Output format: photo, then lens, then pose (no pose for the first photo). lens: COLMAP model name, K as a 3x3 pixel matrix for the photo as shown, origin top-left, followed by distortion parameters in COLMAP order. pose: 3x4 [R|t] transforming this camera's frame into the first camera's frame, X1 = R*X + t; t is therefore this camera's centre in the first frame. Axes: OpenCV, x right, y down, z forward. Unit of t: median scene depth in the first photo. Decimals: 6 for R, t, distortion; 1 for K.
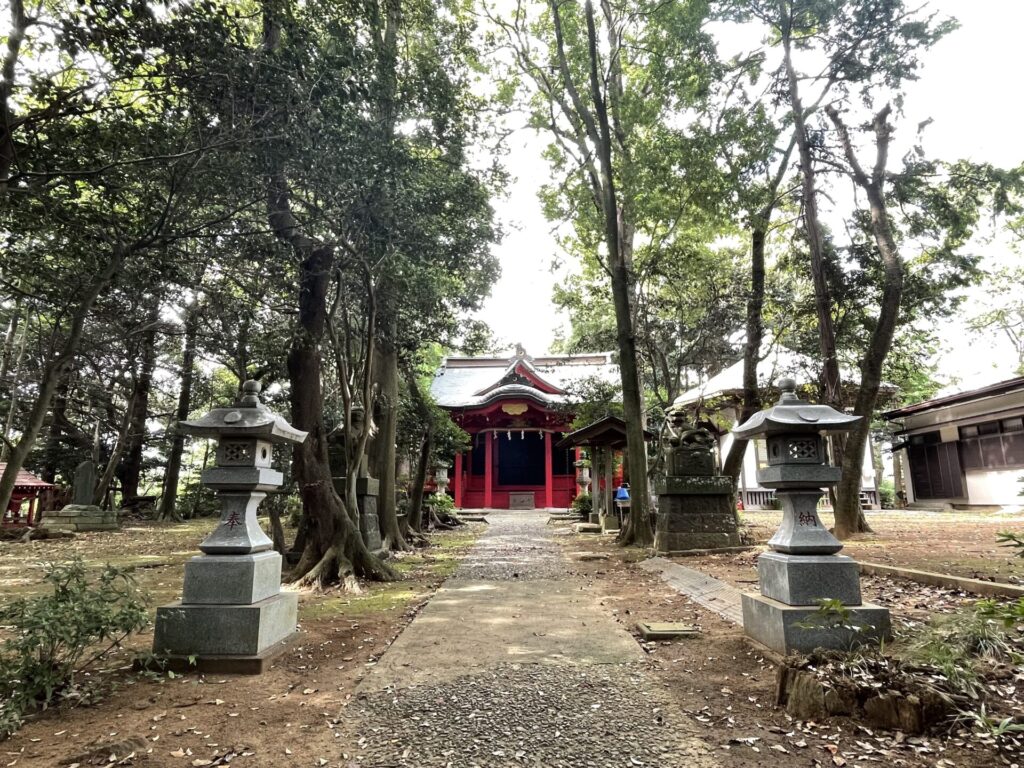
lens RADIAL K [[575.0, 0, 509.5], [0, 575.0, 384.3], [0, 0, 1]] dist [0.000823, 0.001707]
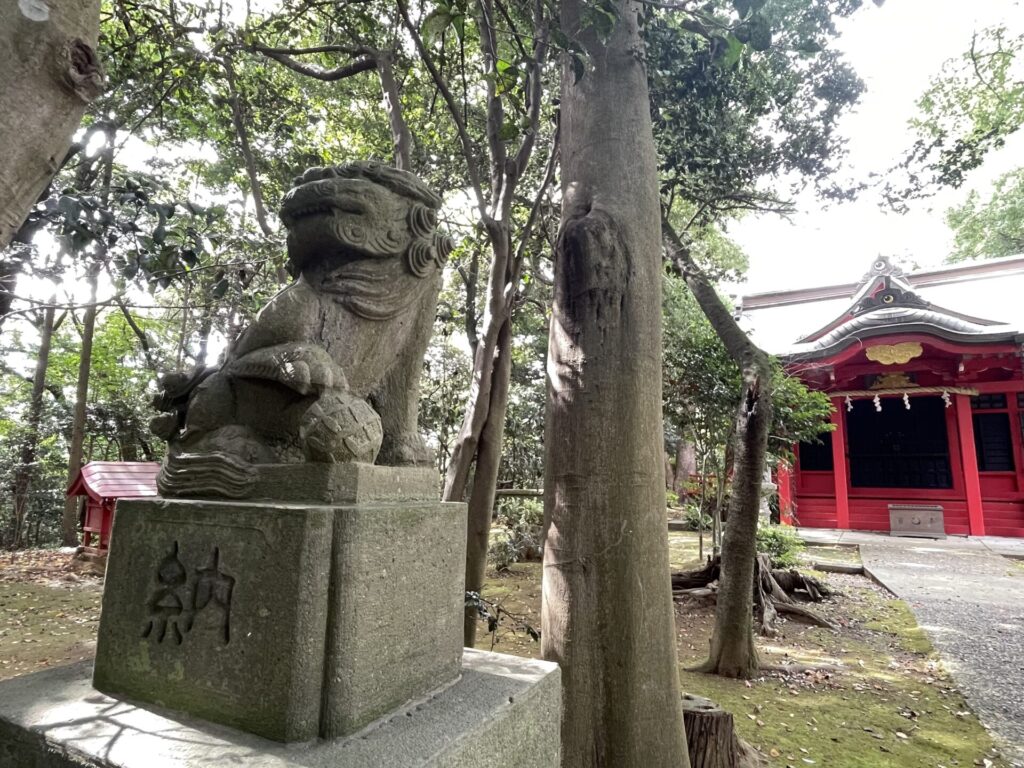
lens RADIAL K [[575.0, 0, 517.2], [0, 575.0, 387.3], [0, 0, 1]] dist [0.000823, 0.001707]
pose [[0.894278, -0.053676, -0.444282, -0.068944], [0.070749, 0.997253, 0.021924, 0.037652], [0.441885, -0.051039, 0.895619, 0.356510]]
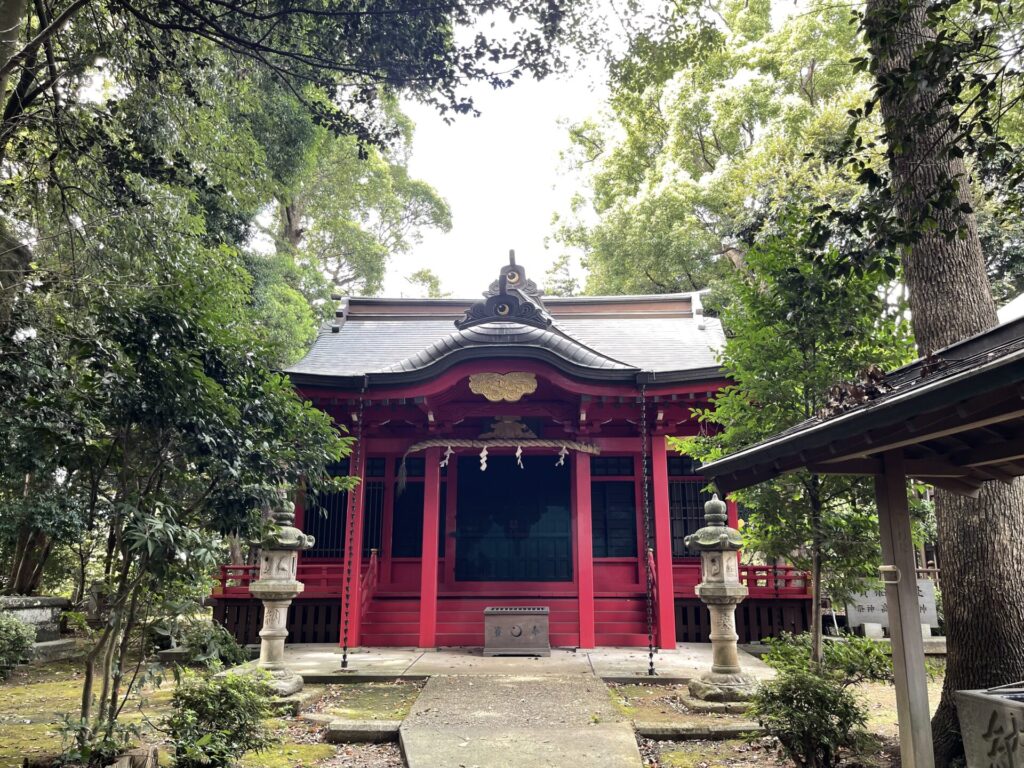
lens RADIAL K [[770.7, 0, 511.4], [0, 770.7, 391.4], [0, 0, 1]] dist [0.044360, -0.054193]
pose [[0.998584, 0.016647, 0.050522, -0.010313], [-0.015309, 0.999525, -0.026760, 0.059721], [-0.050943, 0.025948, 0.998364, 0.497091]]
